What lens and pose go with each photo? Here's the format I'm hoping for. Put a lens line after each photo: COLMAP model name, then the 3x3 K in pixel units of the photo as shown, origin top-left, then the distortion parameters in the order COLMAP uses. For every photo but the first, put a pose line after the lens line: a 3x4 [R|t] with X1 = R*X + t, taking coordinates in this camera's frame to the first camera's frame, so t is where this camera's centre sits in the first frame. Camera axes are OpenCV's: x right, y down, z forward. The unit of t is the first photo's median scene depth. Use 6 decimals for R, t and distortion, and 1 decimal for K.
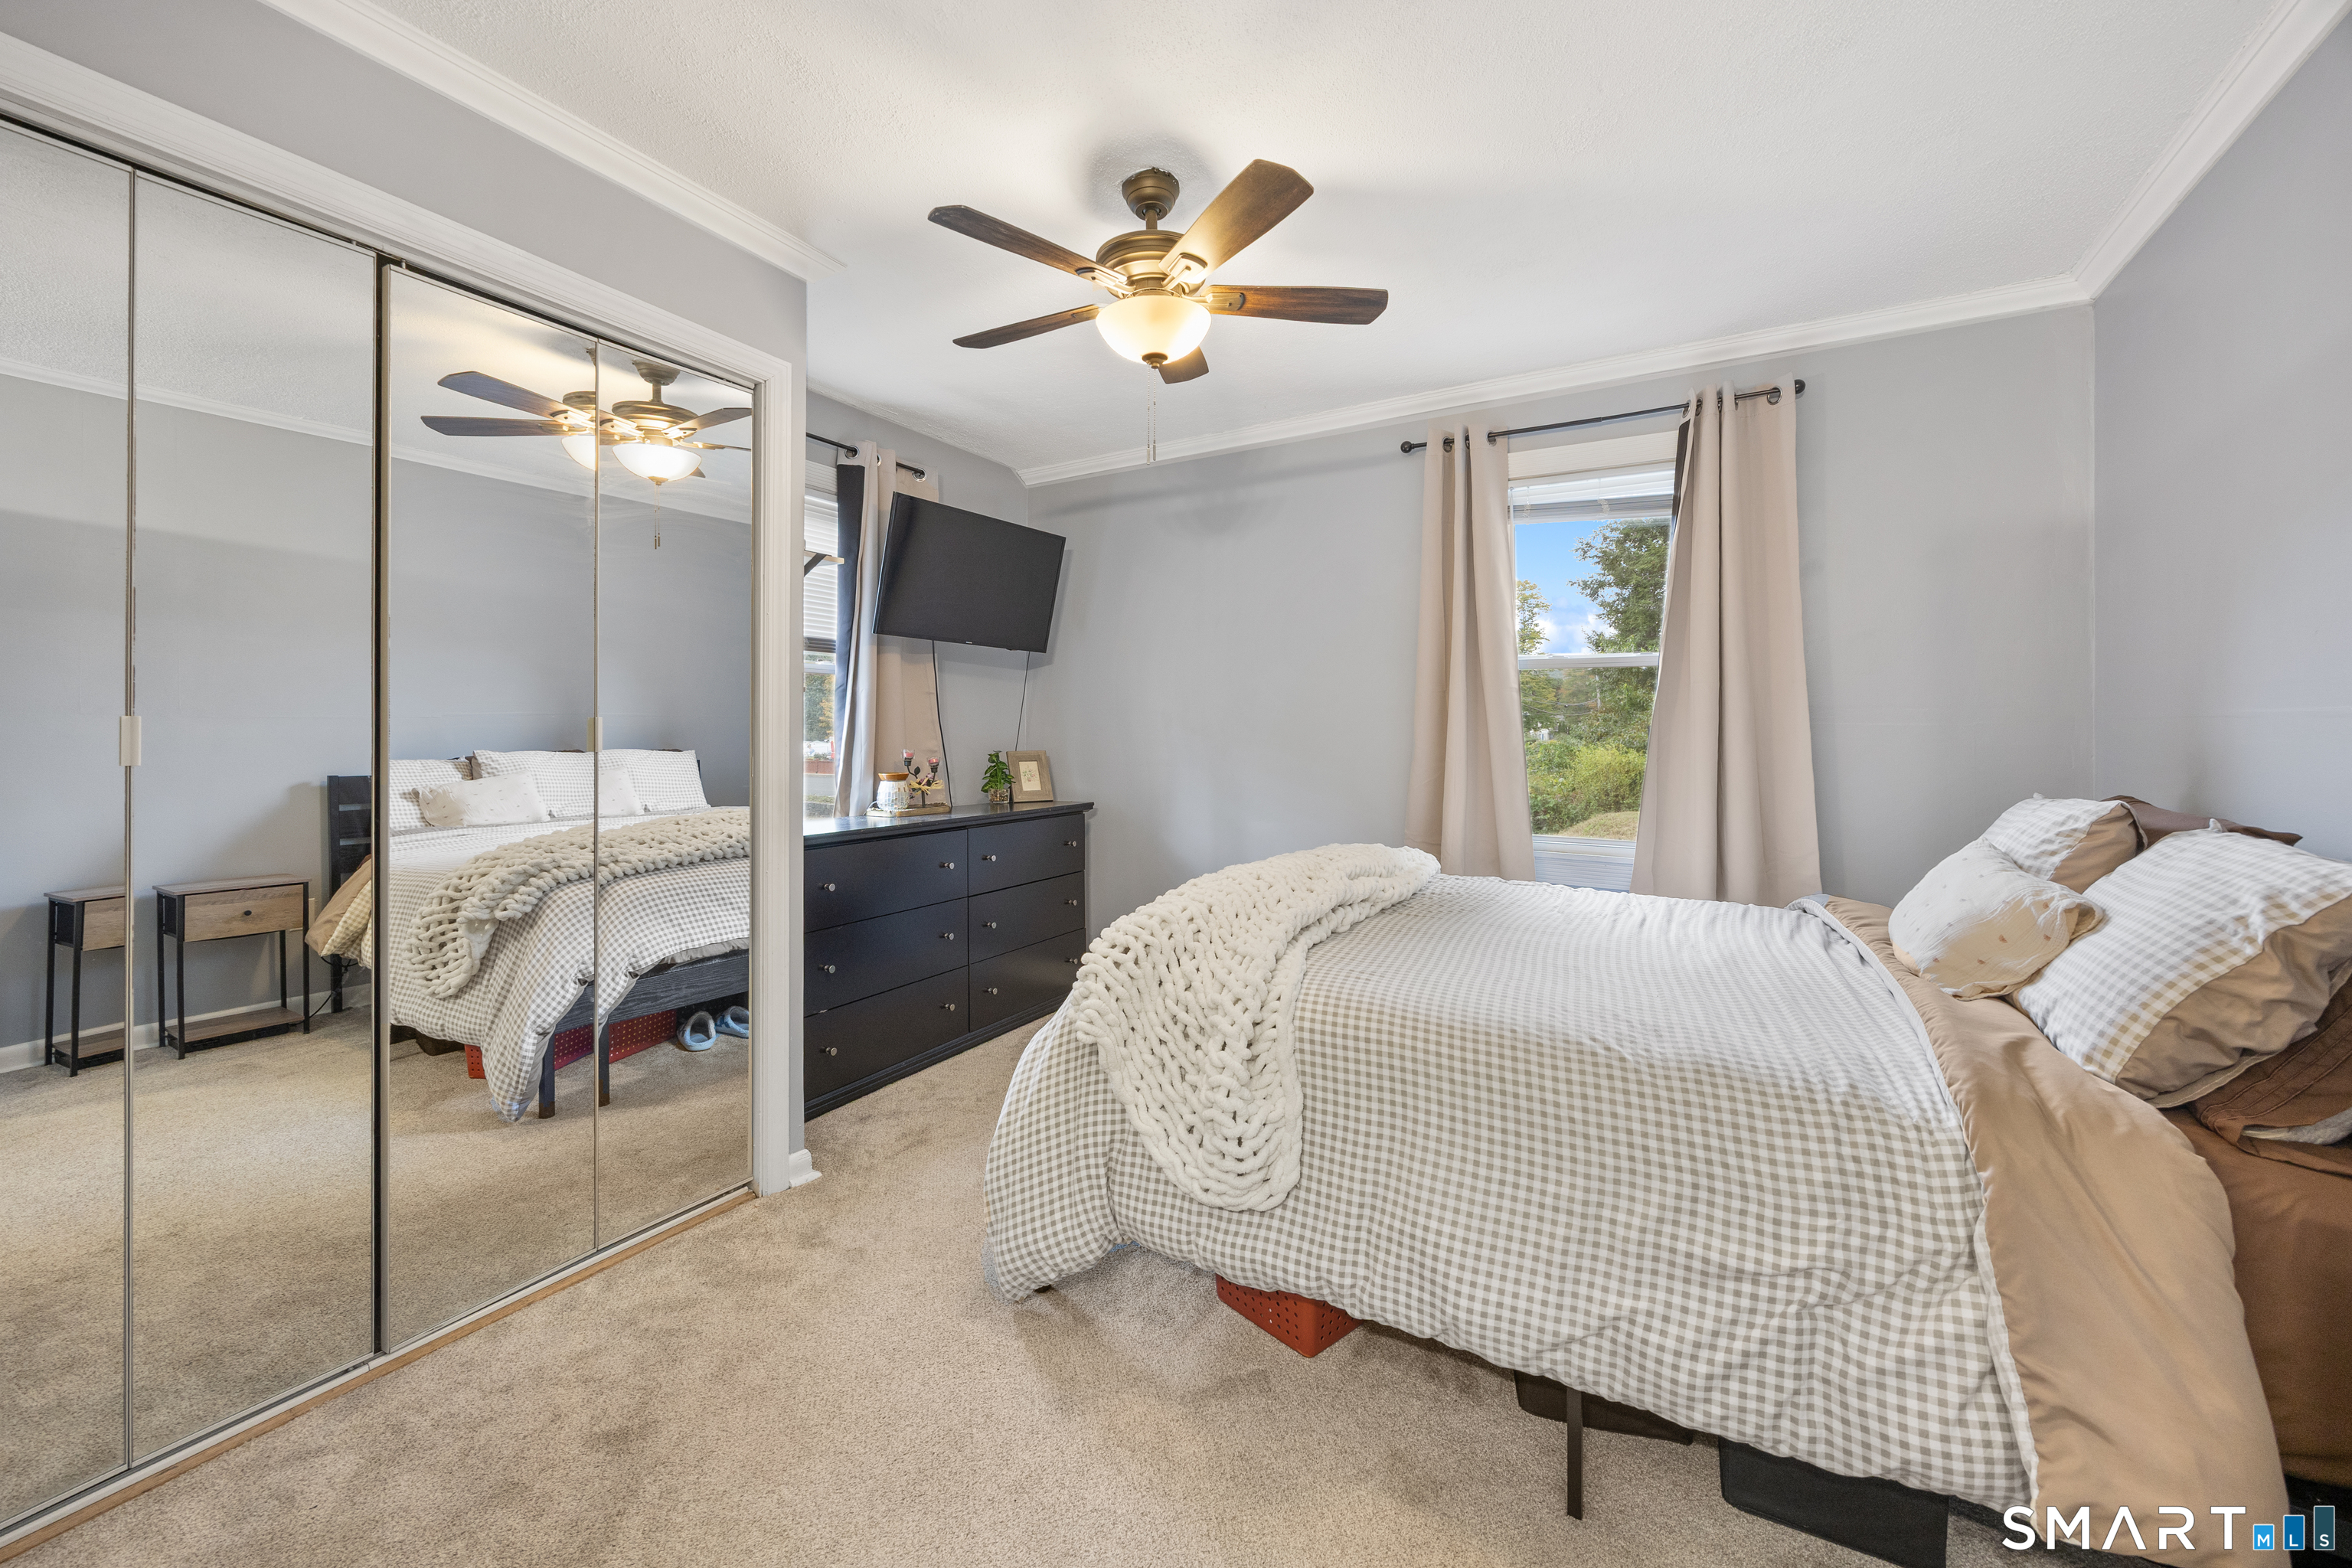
lens RADIAL K [[924.5, 0, 1184.9], [0, 924.5, 724.5], [0, 0, 1]] dist [0.002062, 0.000344]
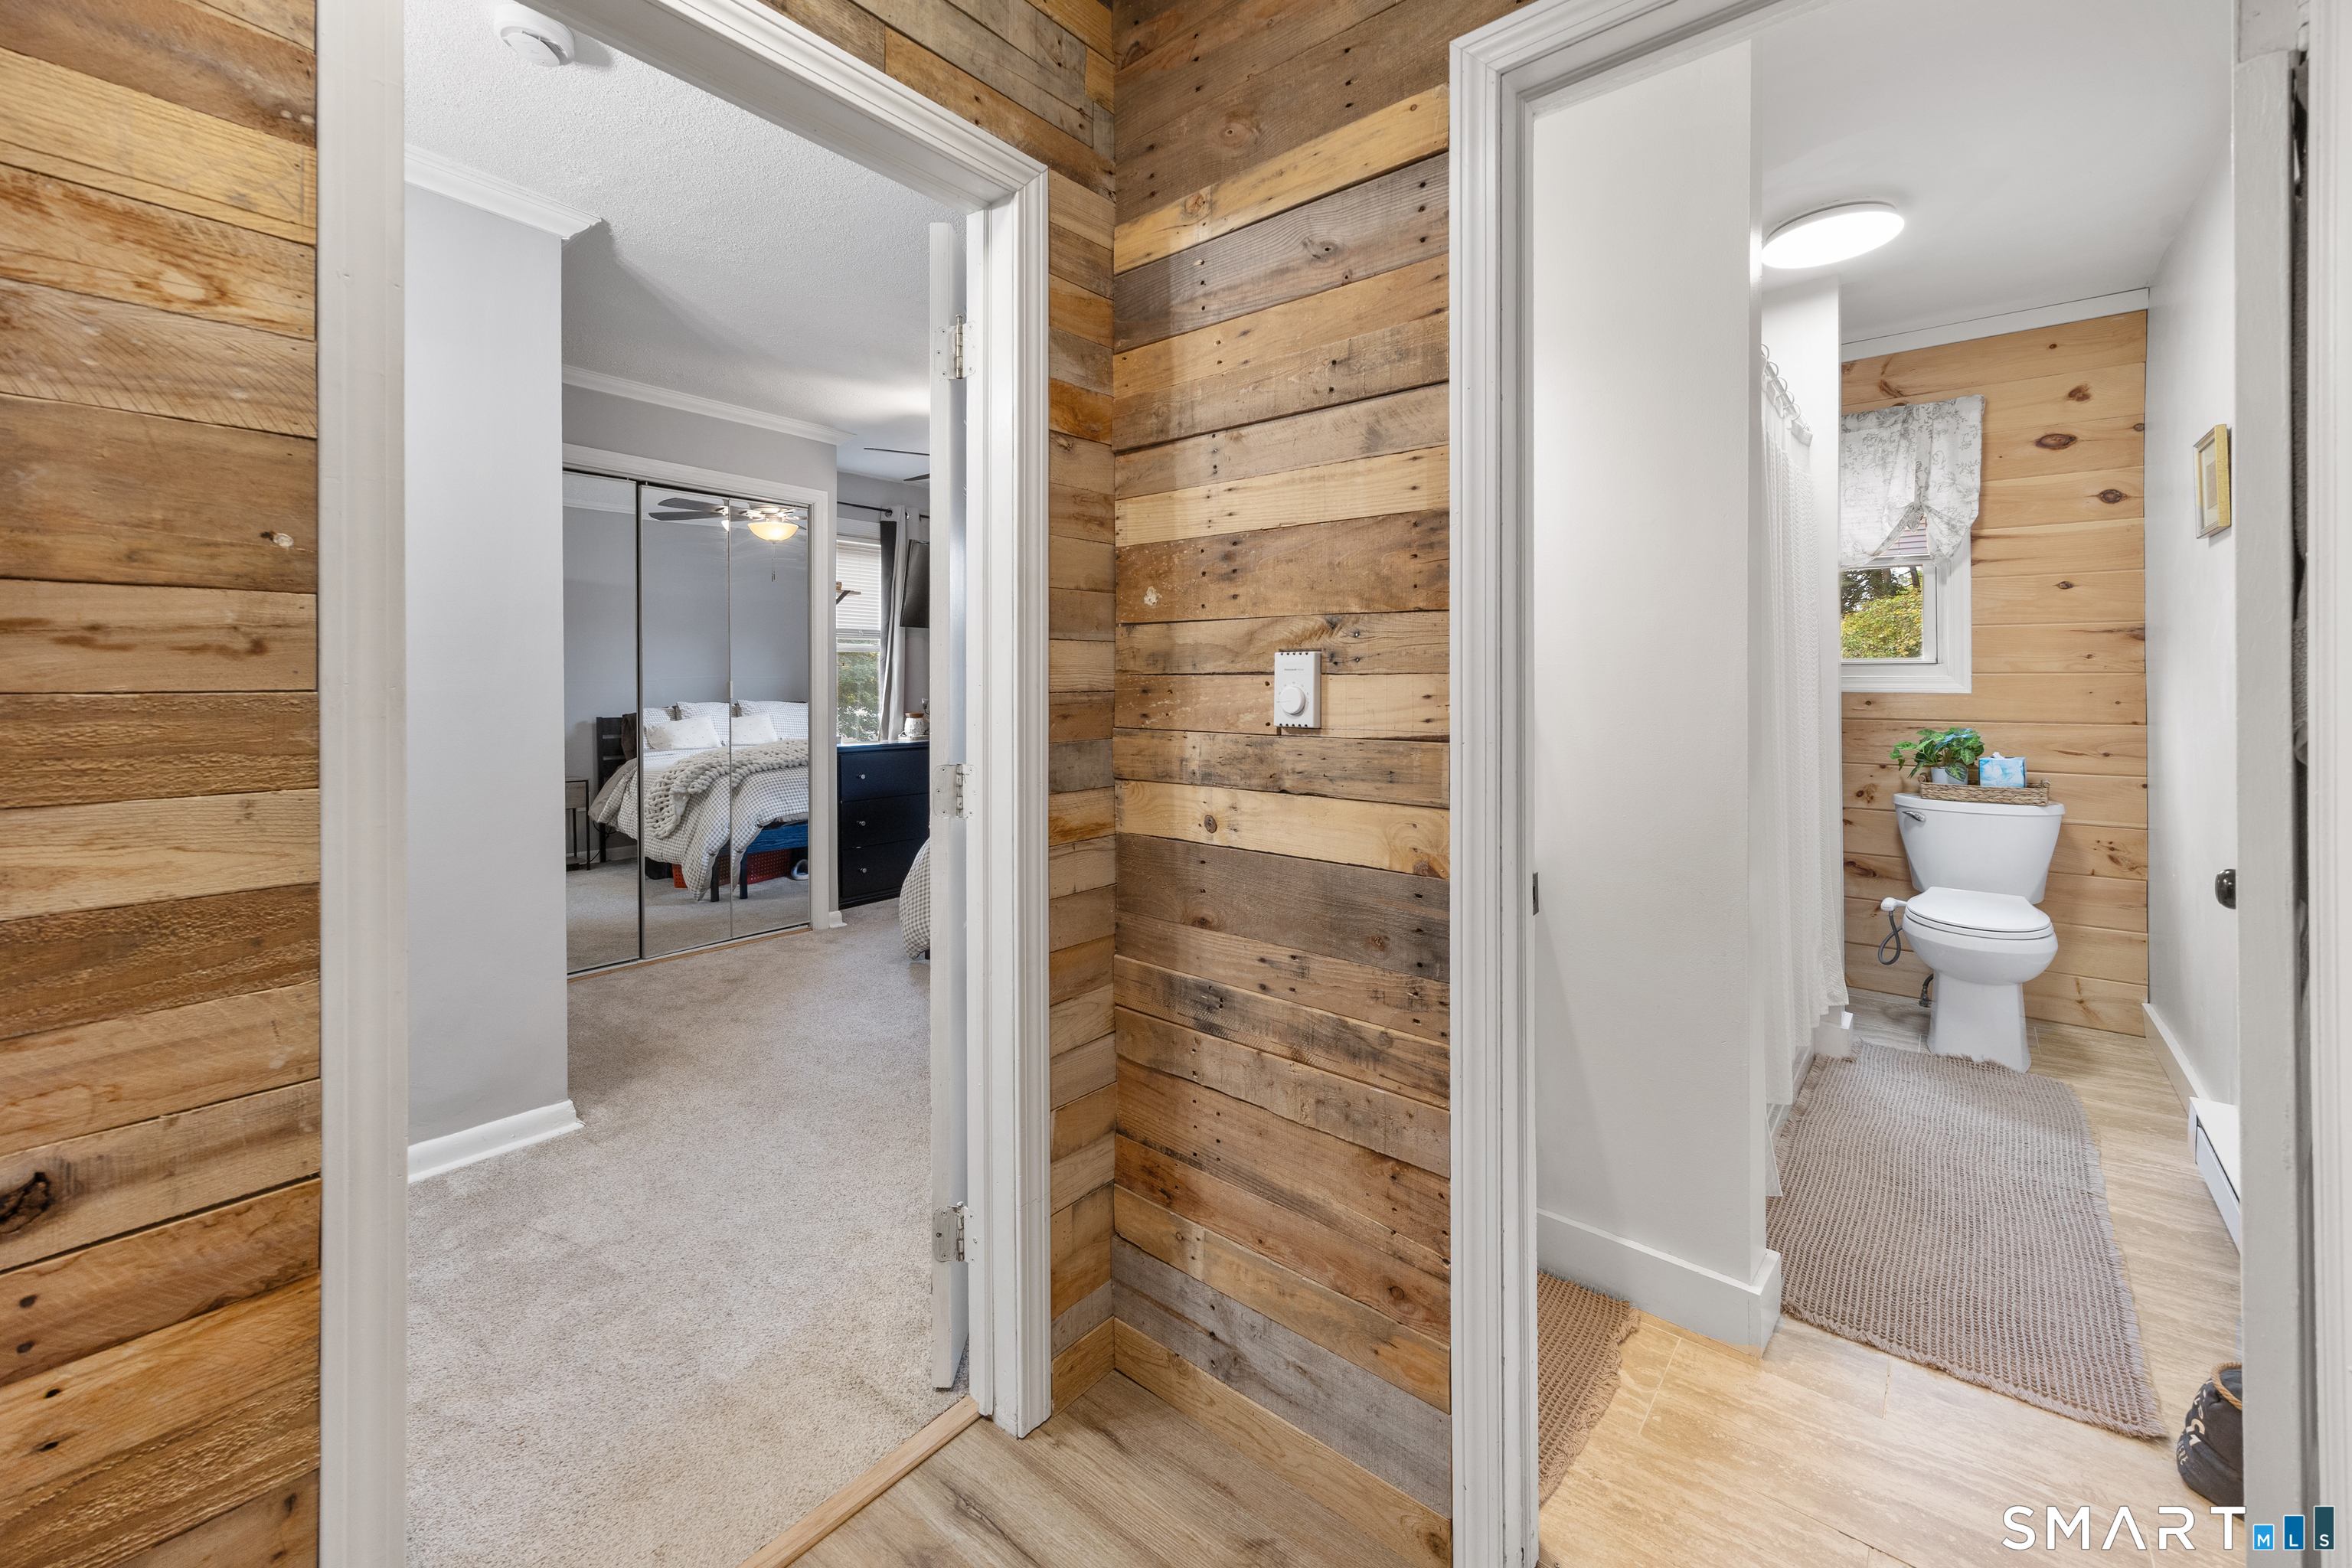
lens RADIAL K [[924.5, 0, 1186.9], [0, 924.5, 677.9], [0, 0, 1]] dist [0.002062, 0.000344]
pose [[0.988408, -0.009333, -0.151535, 0.478772], [0.008935, 0.999955, -0.003306, 0.000670], [0.151559, 0.001914, 0.988446, -0.618927]]
